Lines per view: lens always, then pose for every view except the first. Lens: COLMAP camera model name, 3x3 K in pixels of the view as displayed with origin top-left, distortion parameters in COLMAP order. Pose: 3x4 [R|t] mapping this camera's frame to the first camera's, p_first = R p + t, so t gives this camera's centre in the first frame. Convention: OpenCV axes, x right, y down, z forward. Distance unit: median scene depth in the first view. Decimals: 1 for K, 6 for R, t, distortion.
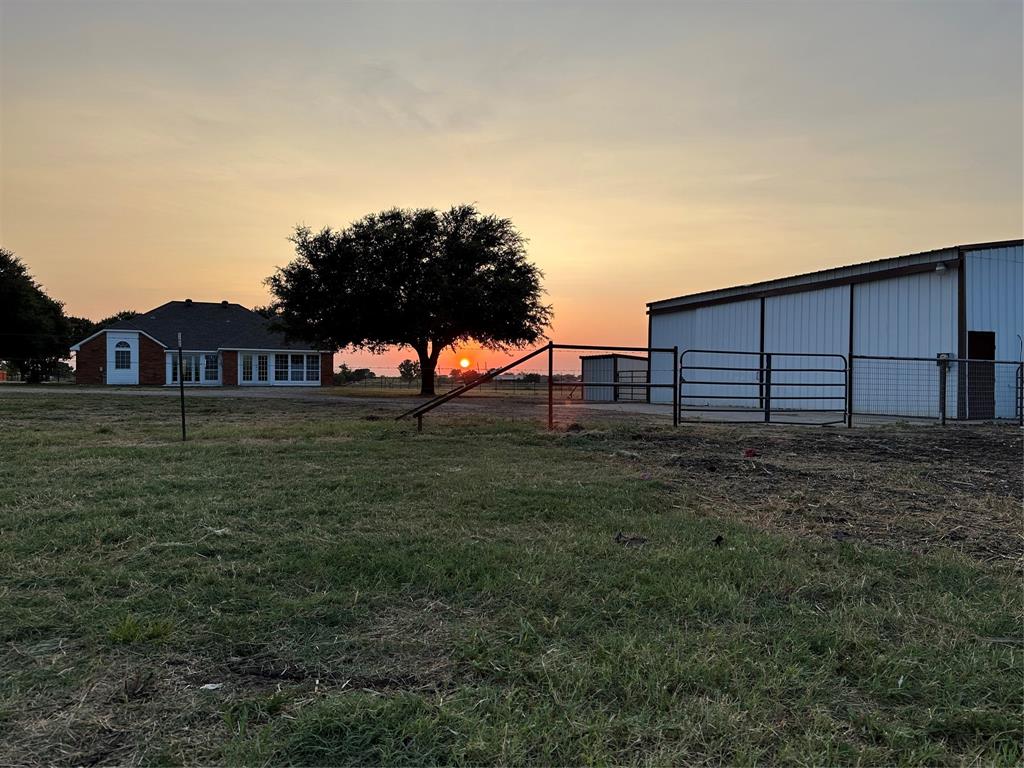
lens RADIAL K [[706.8, 0, 512.0], [0, 706.8, 384.0], [0, 0, 1]] dist [0.036467, -0.072673]
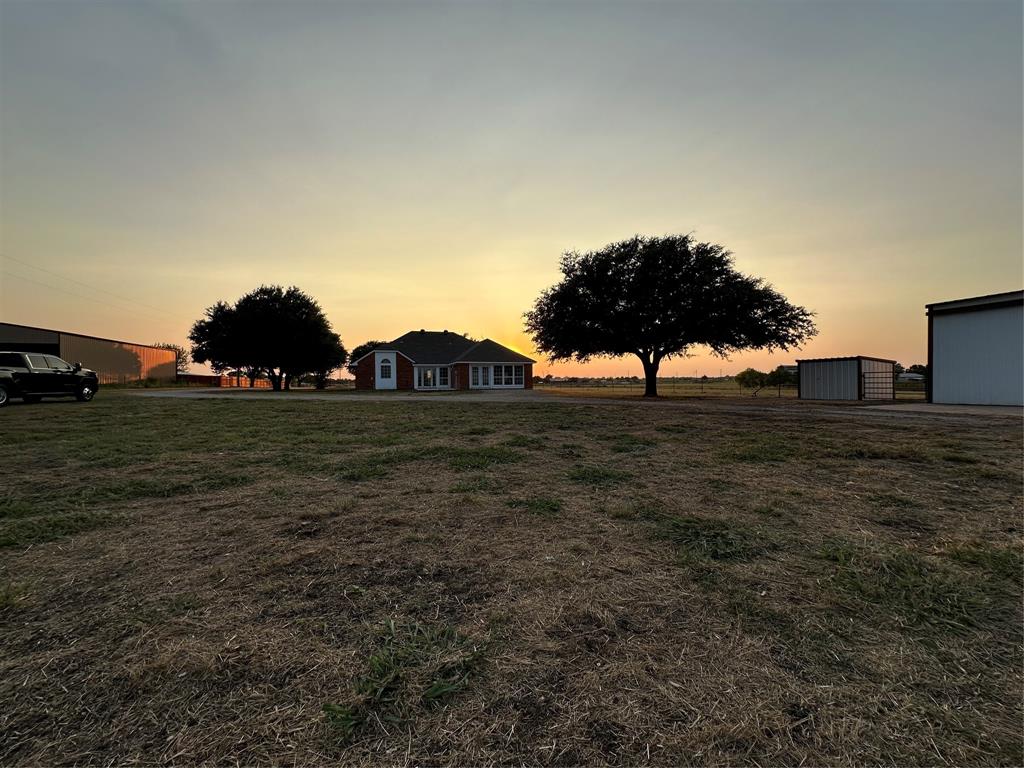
lens RADIAL K [[408.2, 0, 512.0], [0, 408.2, 384.0], [0, 0, 1]] dist [-0.012293, -0.000046]
pose [[0.994018, -0.014101, -0.108298, -0.217659], [0.013952, 0.999900, -0.002127, -0.004583], [0.108318, 0.000603, 0.994116, 0.225309]]
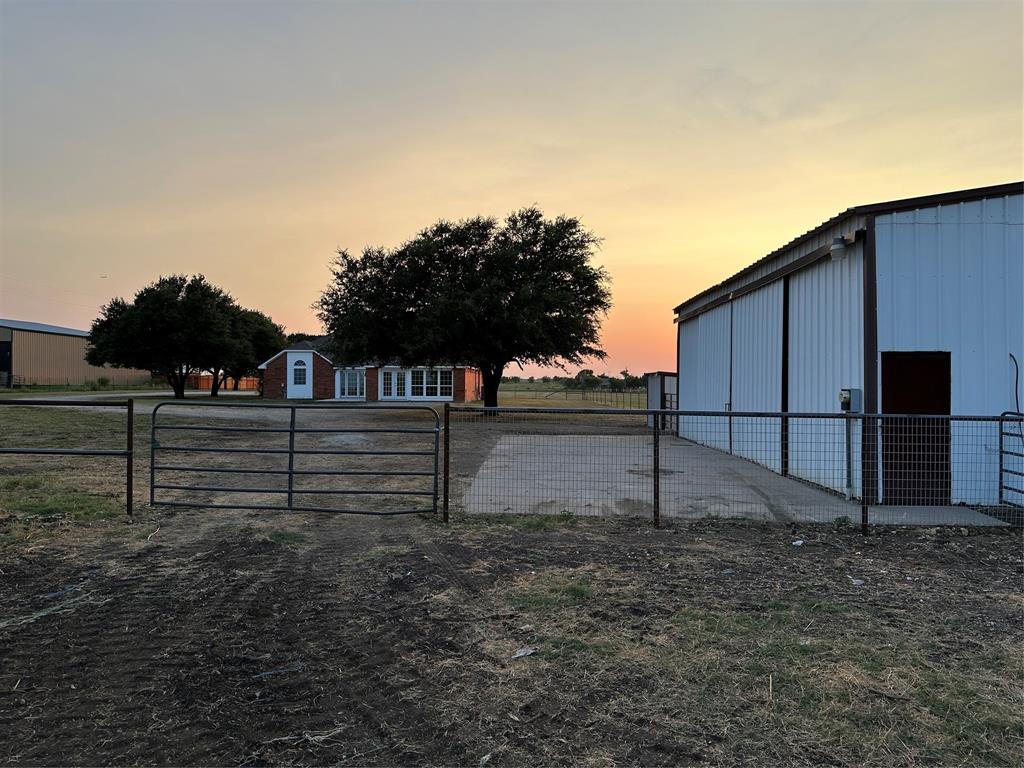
lens RADIAL K [[706.8, 0, 512.0], [0, 706.8, 384.0], [0, 0, 1]] dist [0.036467, -0.072673]
pose [[0.906379, -0.001511, -0.422464, 0.237947], [-0.000976, 0.999983, -0.005671, -0.016961], [0.422465, 0.005553, 0.906362, 0.130928]]
